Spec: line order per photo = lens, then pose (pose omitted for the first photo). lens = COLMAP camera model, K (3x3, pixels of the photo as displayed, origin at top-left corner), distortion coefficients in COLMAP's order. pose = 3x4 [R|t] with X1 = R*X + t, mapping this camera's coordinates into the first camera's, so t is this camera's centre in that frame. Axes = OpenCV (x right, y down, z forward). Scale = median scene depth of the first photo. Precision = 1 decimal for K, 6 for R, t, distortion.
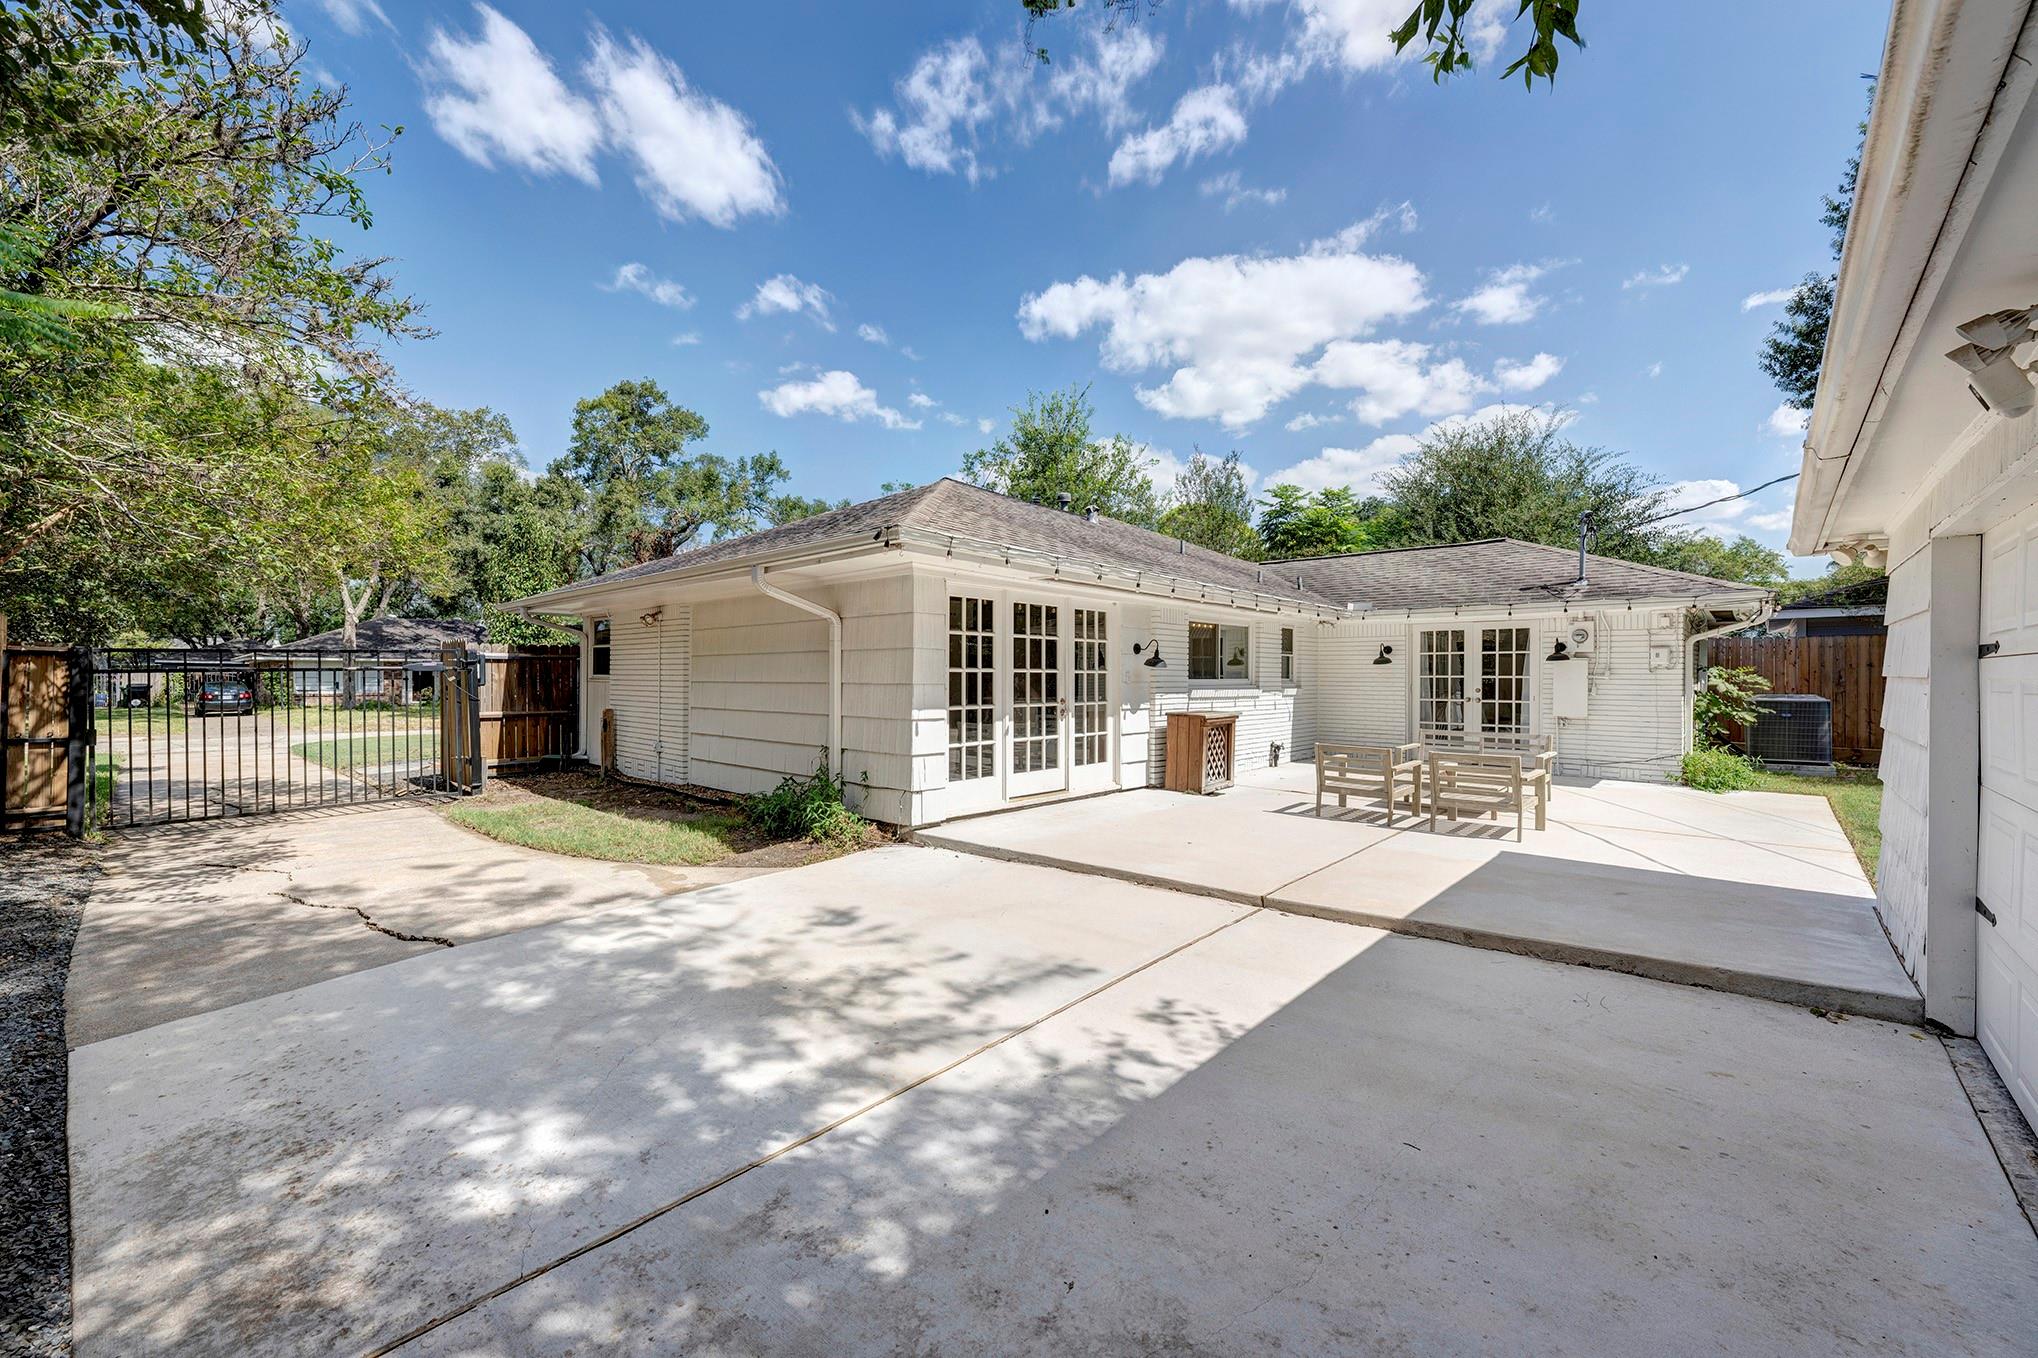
lens RADIAL K [[834.8, 0, 1019.0], [0, 834.8, 679.0], [0, 0, 1]] dist [-0.000952, -0.000036]
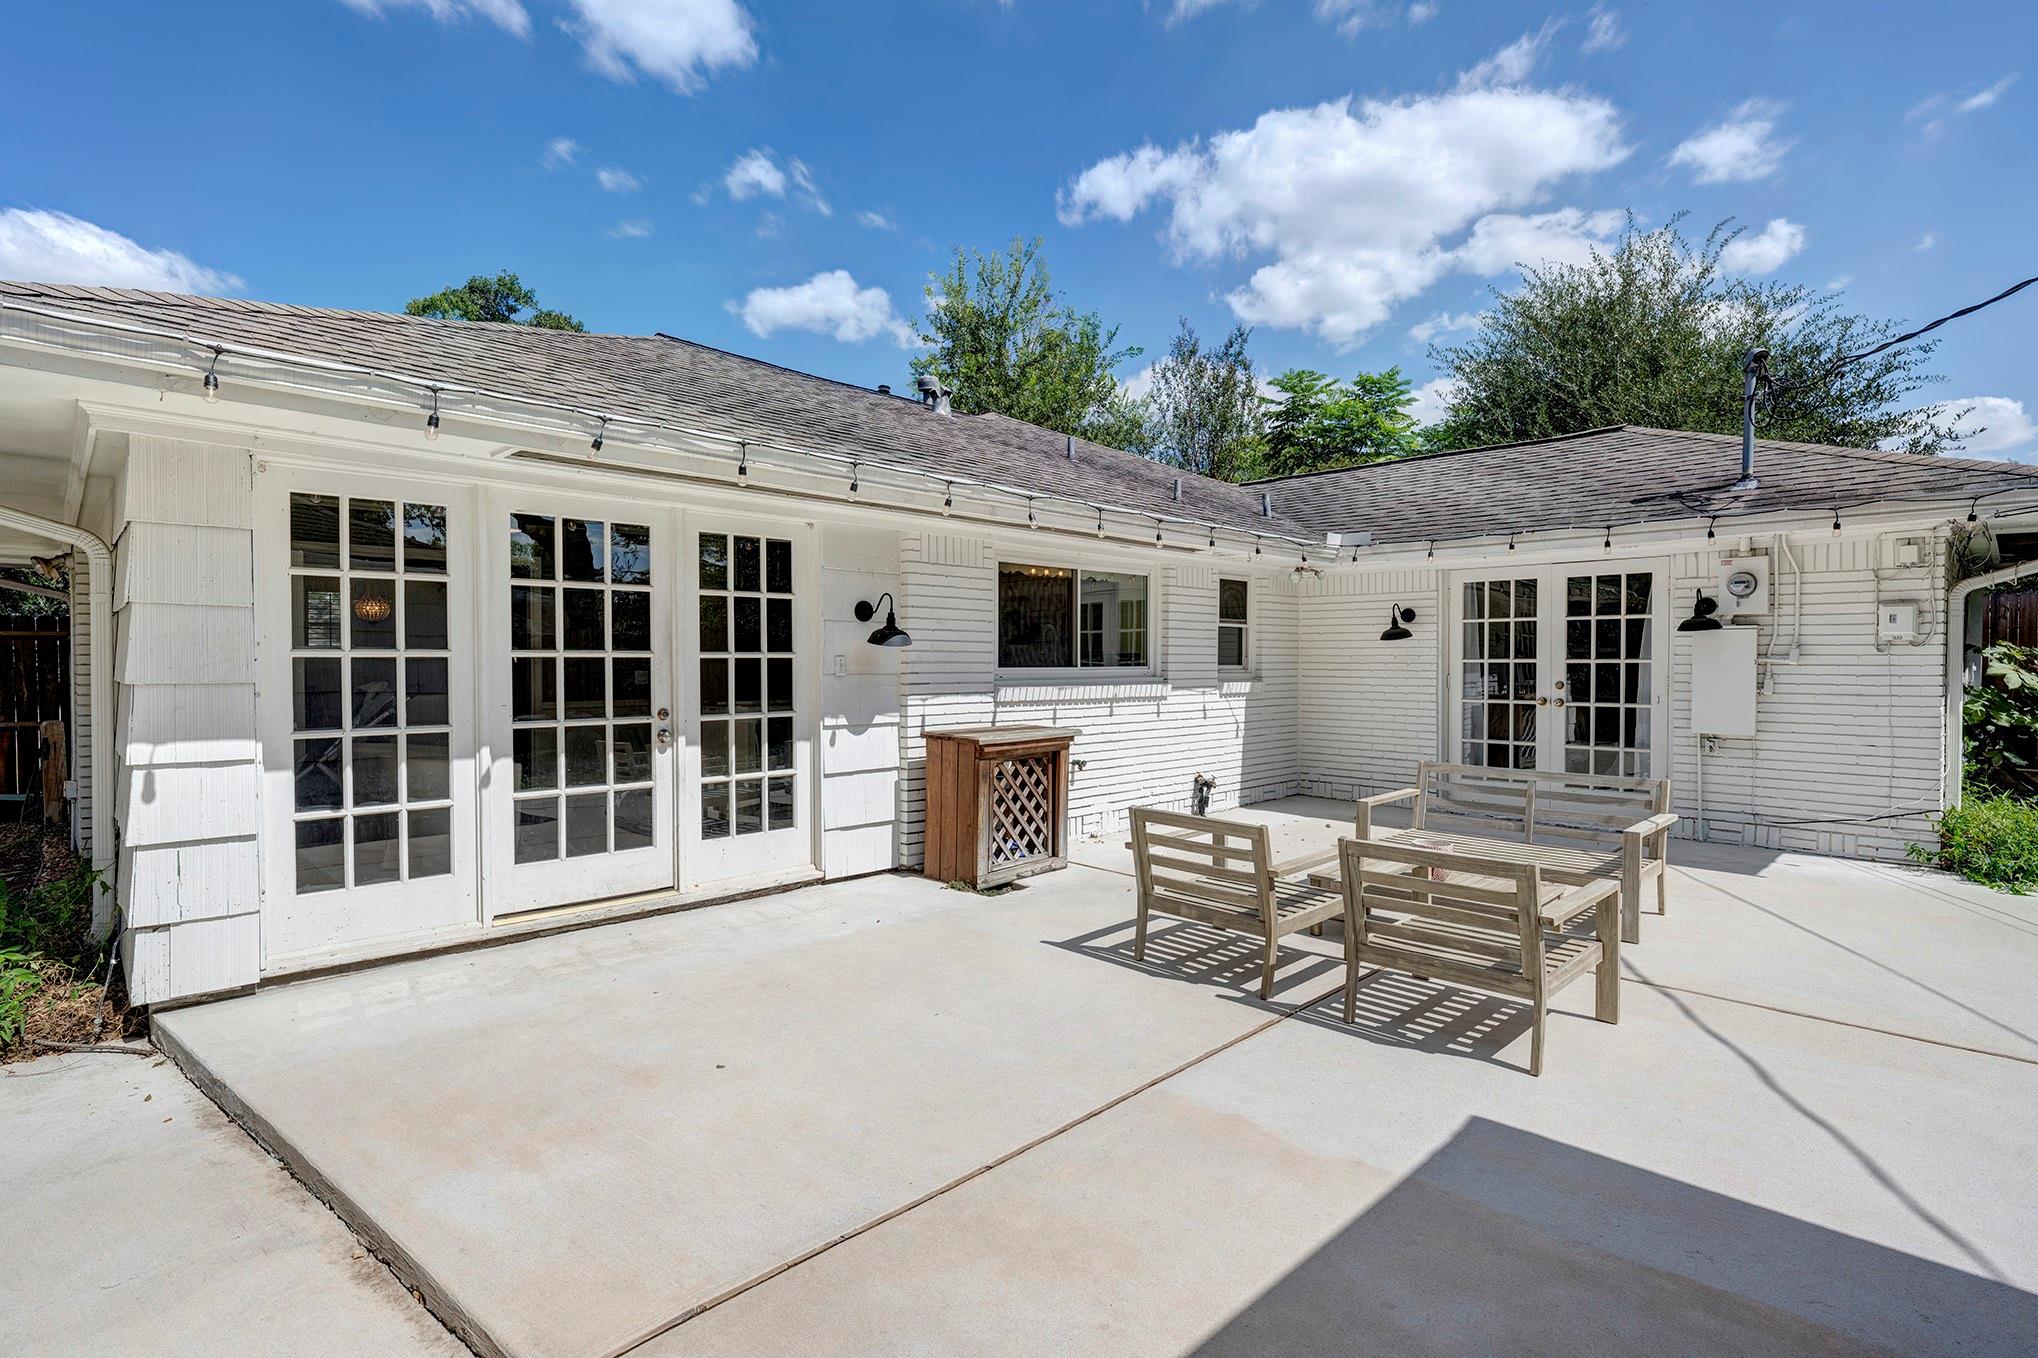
lens RADIAL K [[1020.0, 0, 1019.0], [0, 1020.0, 679.0], [0, 0, 1]] dist [-0.002391, -0.000132]
pose [[0.998609, -0.003428, -0.052615, 0.256965], [0.004153, 0.999898, 0.013663, -0.001699], [0.052563, -0.013863, 0.998521, 0.340361]]
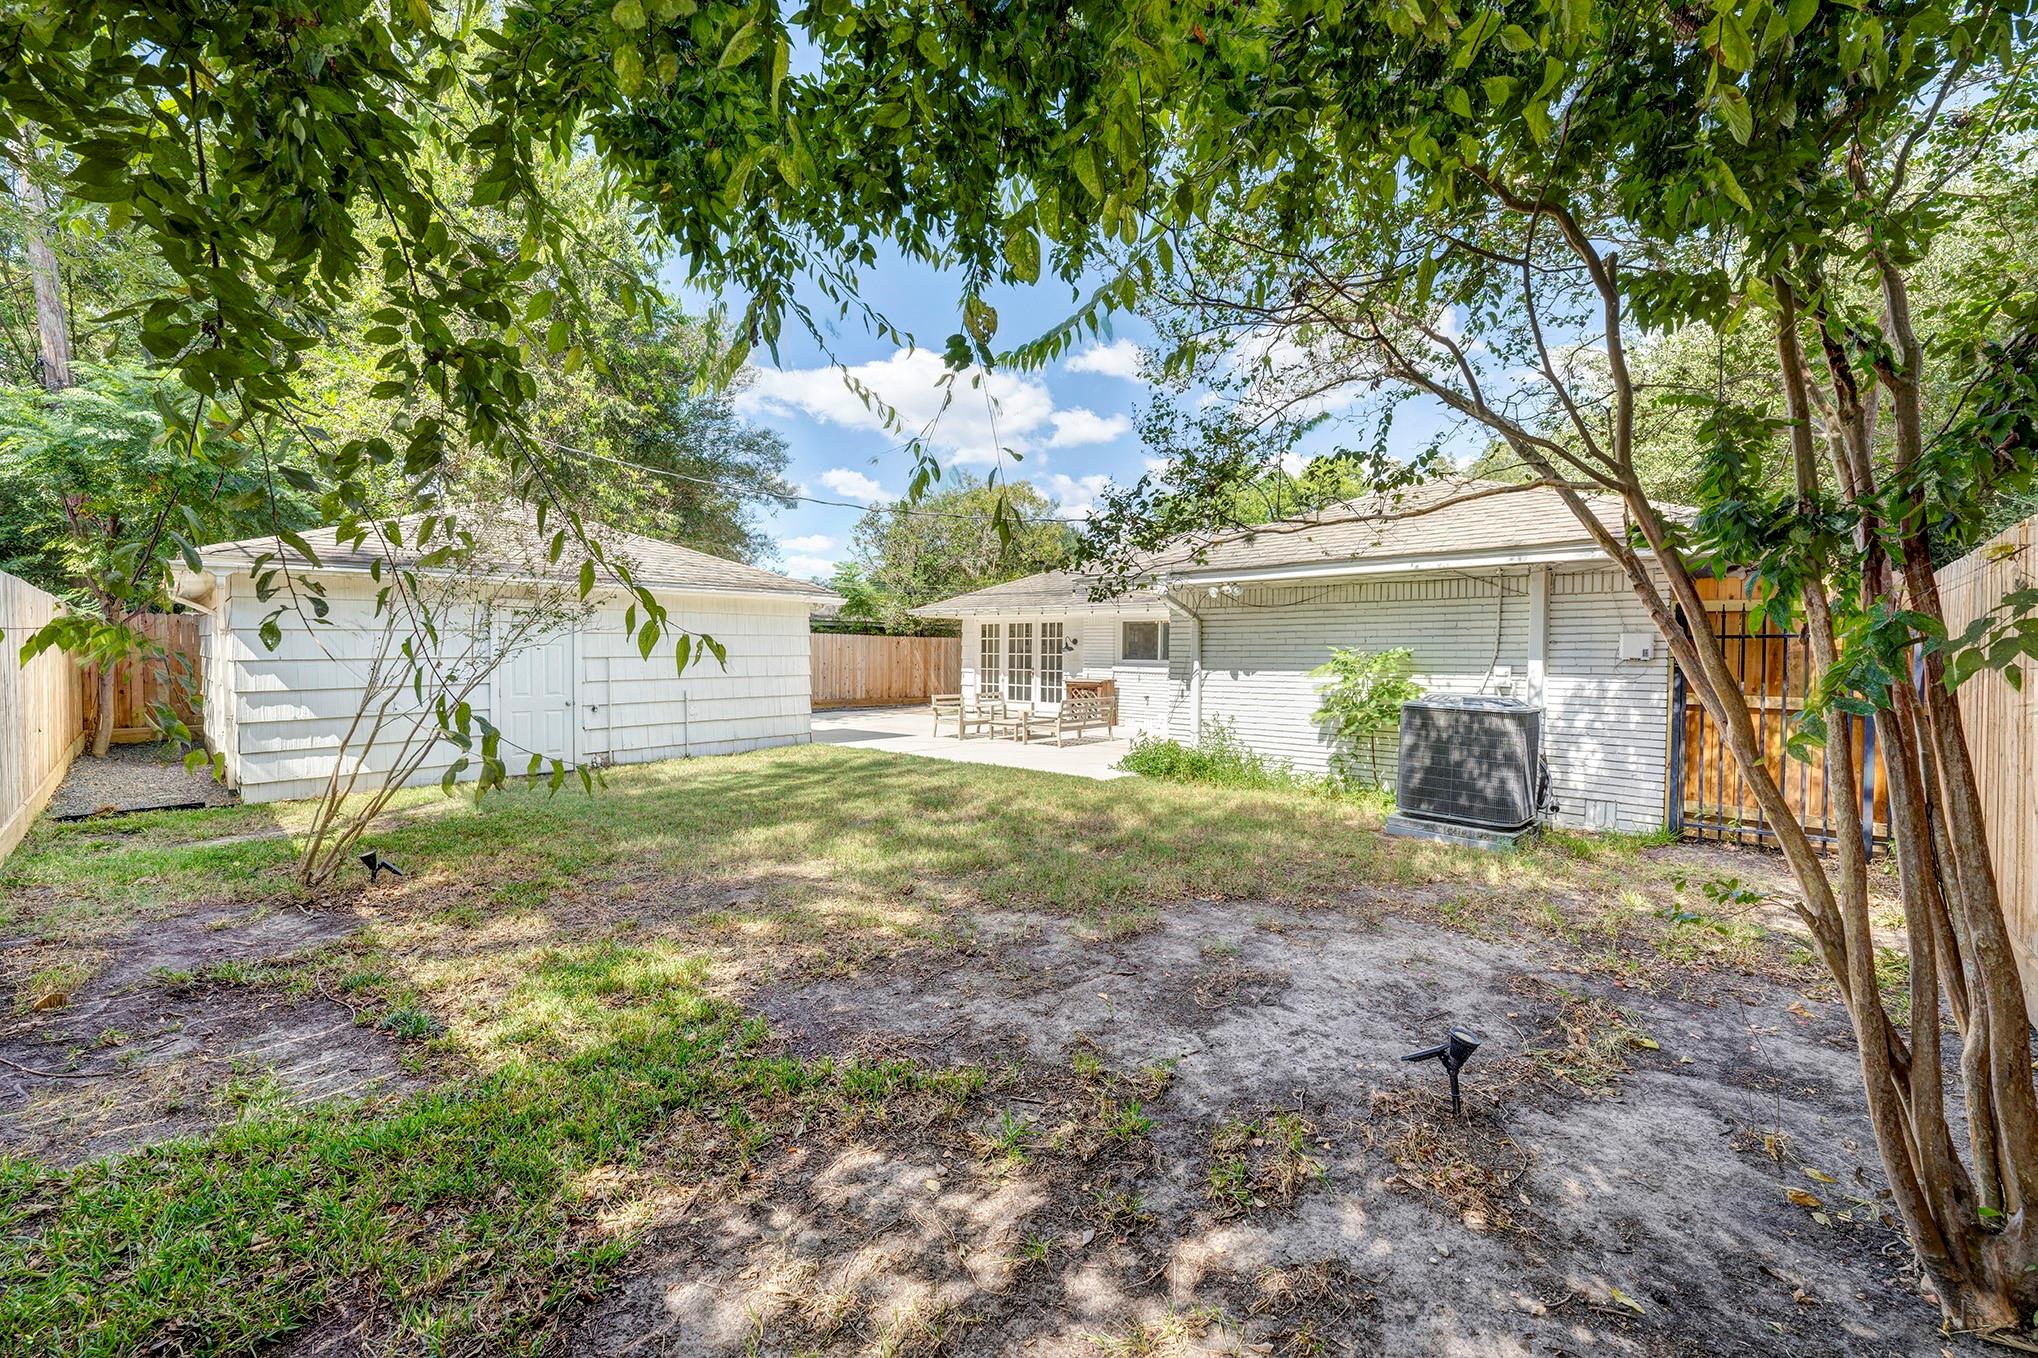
lens RADIAL K [[834.8, 0, 1019.0], [0, 834.8, 679.0], [0, 0, 1]] dist [-0.000952, -0.000036]
pose [[-0.056335, 0.031752, -0.997907, 1.805836], [-0.004169, 0.999478, 0.032037, -0.012029], [0.998403, 0.005965, -0.056173, 0.929569]]
